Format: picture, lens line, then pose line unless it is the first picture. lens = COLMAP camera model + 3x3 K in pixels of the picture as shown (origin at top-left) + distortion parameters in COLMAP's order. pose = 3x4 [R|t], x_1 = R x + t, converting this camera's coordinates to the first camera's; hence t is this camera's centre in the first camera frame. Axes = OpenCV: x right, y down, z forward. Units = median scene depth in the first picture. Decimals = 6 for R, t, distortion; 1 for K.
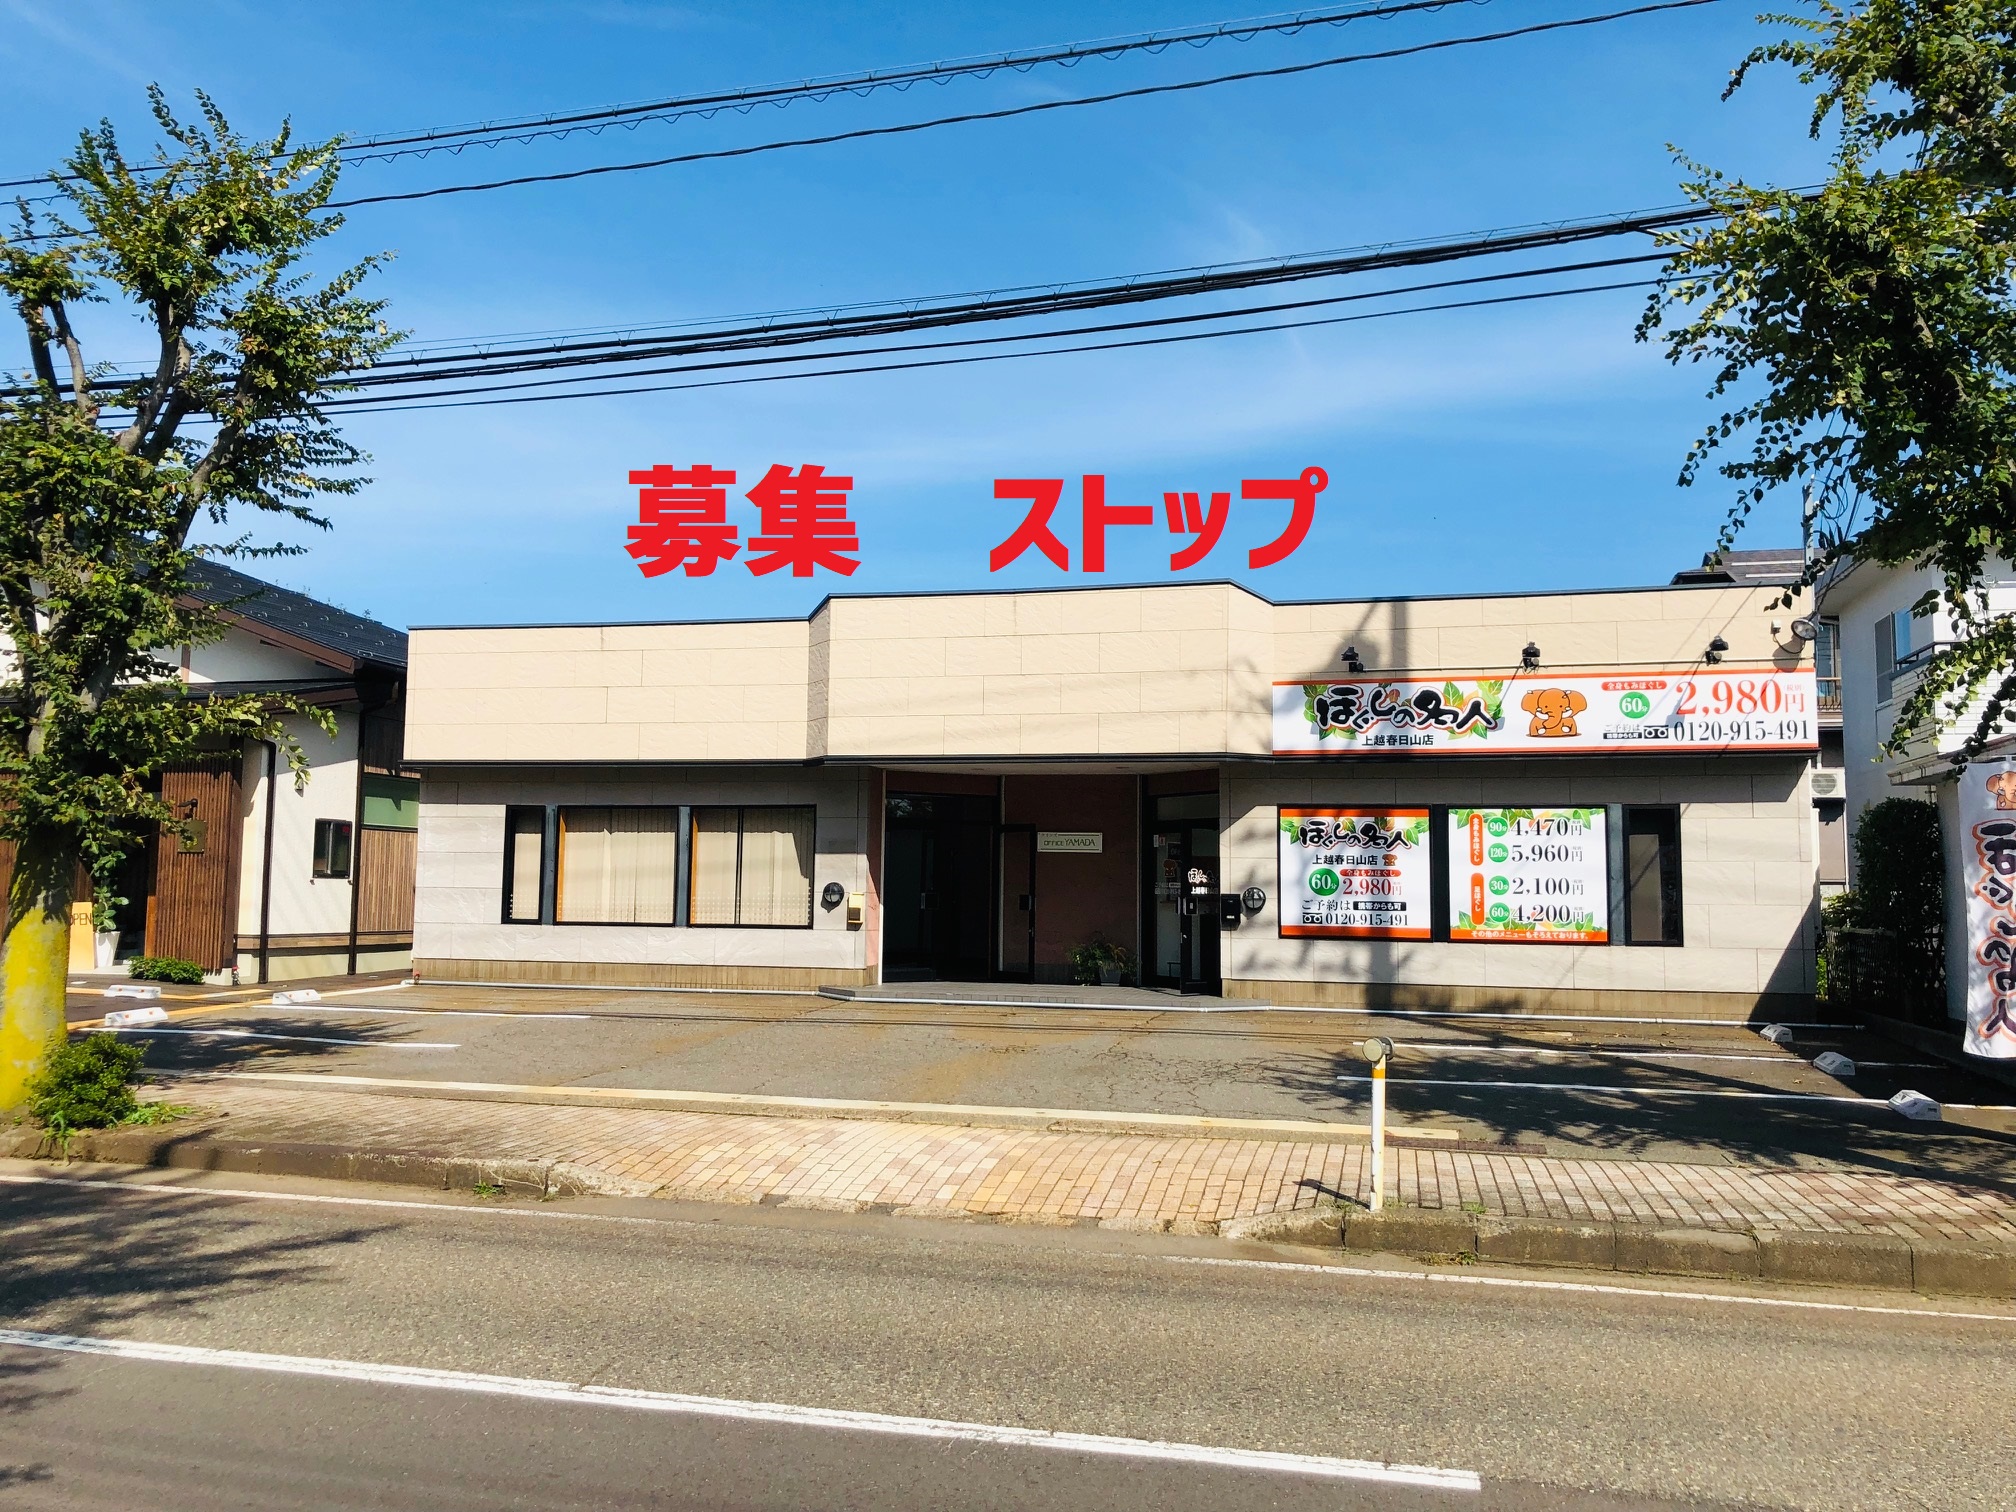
lens RADIAL K [[1526.6, 0, 1008.0], [0, 1526.6, 756.0], [0, 0, 1]] dist [-0.001431, -0.049236]
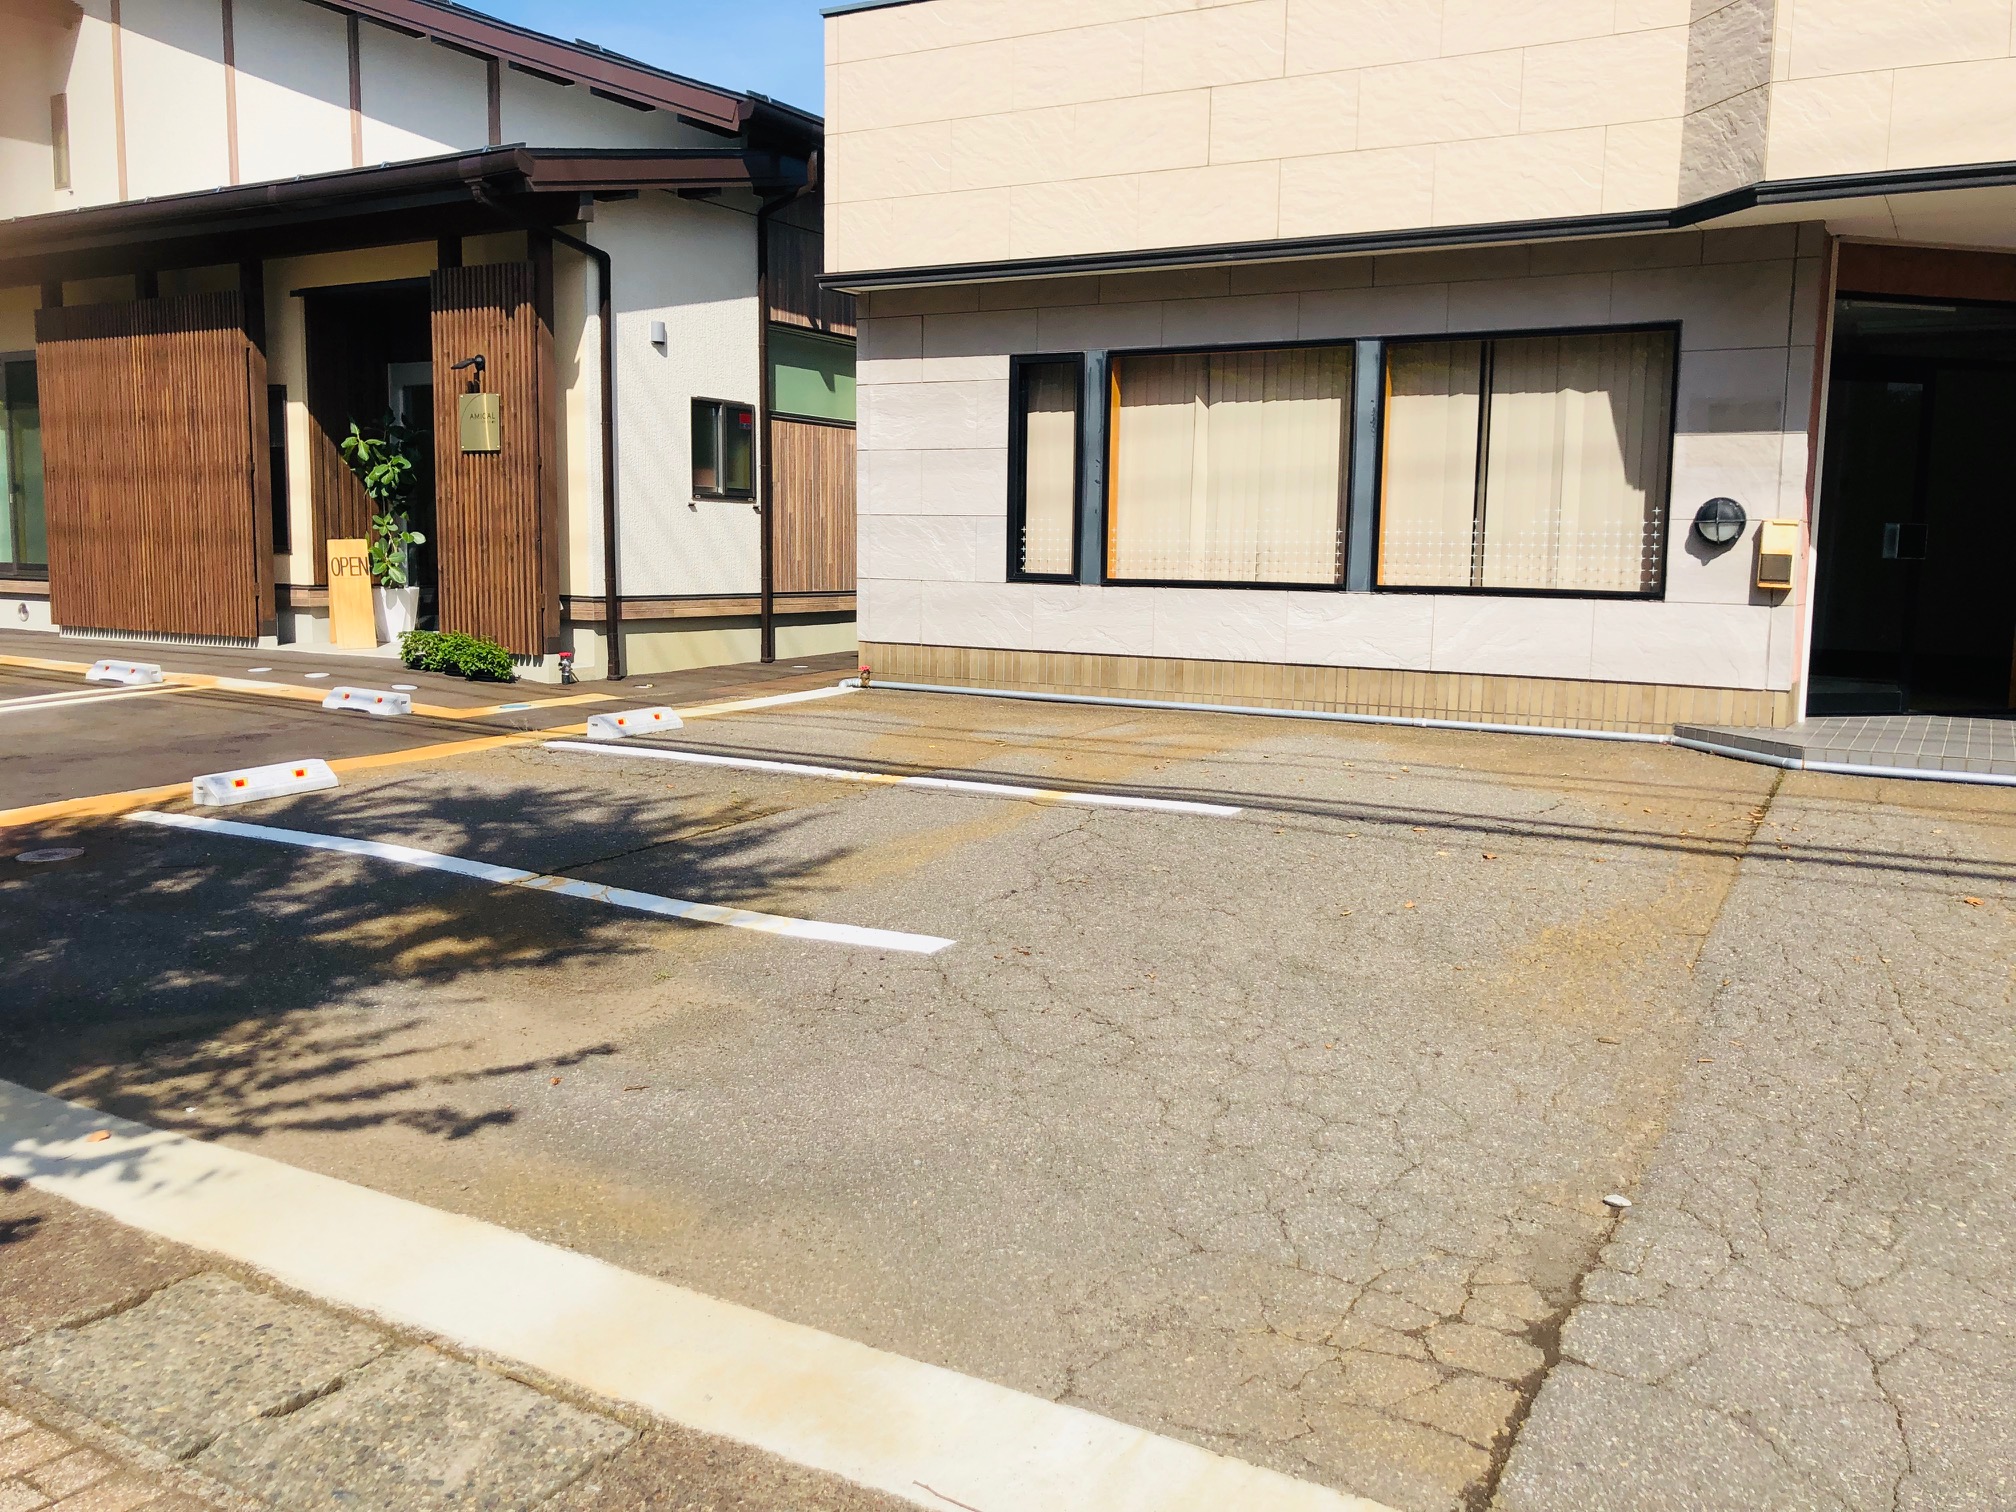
lens RADIAL K [[1662.2, 0, 1039.3], [0, 1662.2, 748.5], [0, 0, 1]] dist [0.070588, -0.071400]
pose [[0.961086, 0.038231, -0.273592, -0.157614], [0.019858, 0.978254, 0.206457, 0.046413], [0.275536, -0.203856, 0.939427, 0.437778]]
